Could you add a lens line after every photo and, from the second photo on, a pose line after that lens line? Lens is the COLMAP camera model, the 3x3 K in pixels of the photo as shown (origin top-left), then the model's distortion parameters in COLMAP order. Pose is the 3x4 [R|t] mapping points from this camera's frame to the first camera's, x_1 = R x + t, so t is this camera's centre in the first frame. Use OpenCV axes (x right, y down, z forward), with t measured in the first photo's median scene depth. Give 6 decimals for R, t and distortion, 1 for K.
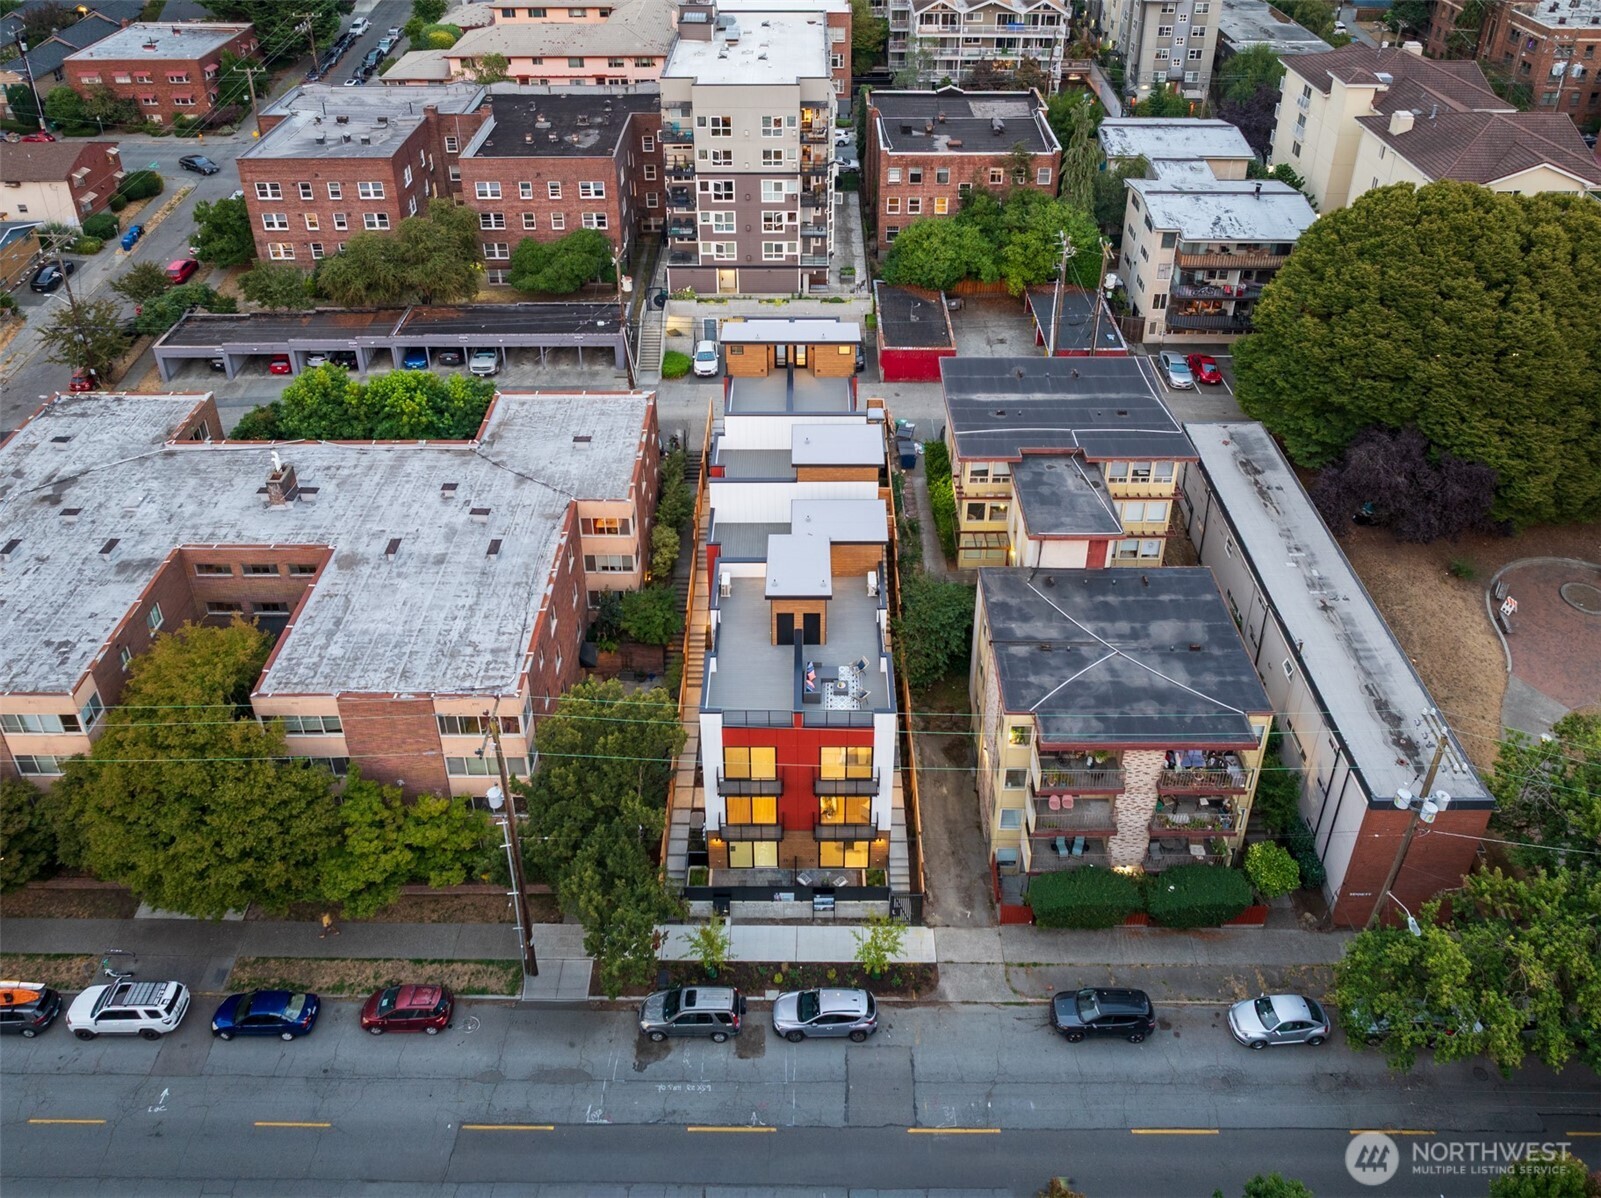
lens RADIAL K [[1273.3, 0, 800.5], [0, 1273.3, 599.0], [0, 0, 1]] dist [-0.029993, 0.004165]
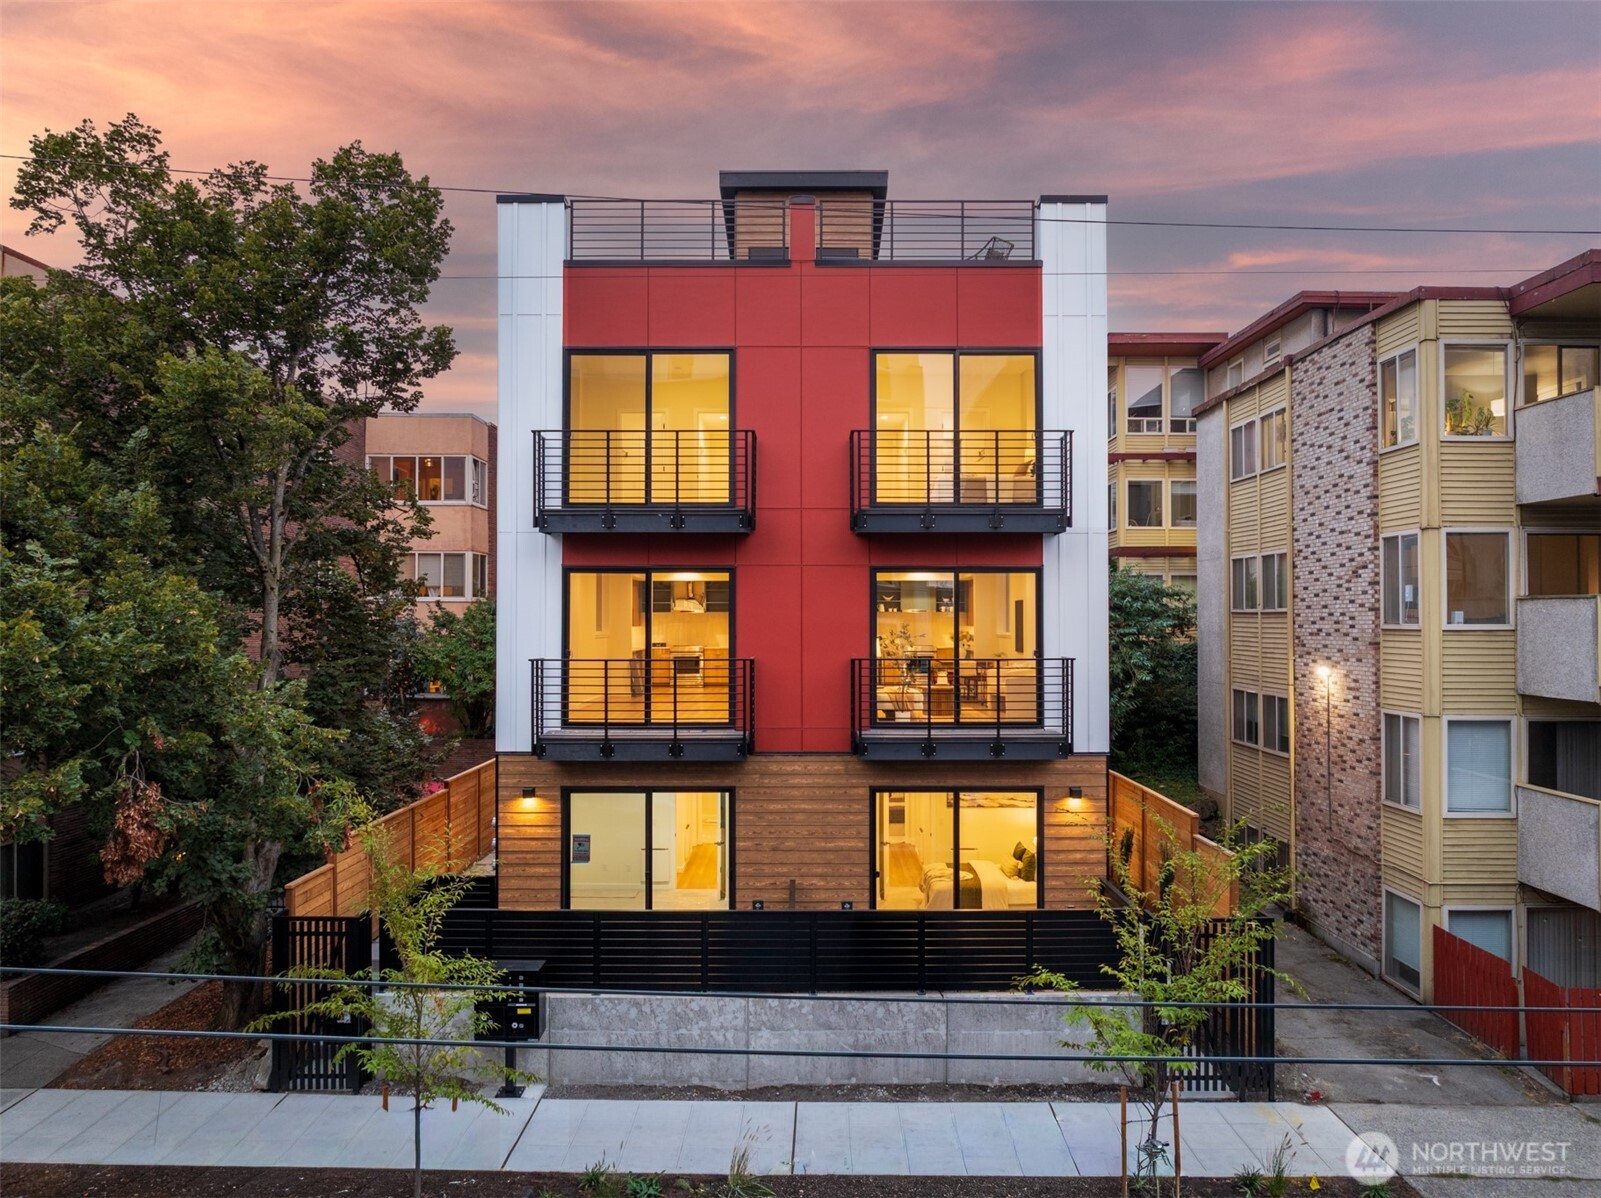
lens RADIAL K [[1216.8, 0, 800.5], [0, 1216.8, 599.0], [0, 0, 1]] dist [-0.021654, -0.004635]
pose [[0.999899, 0.004349, -0.013553, 0.001804], [-0.011508, 0.807326, -0.589993, 0.322316], [0.008376, 0.590089, 0.807295, 0.744679]]
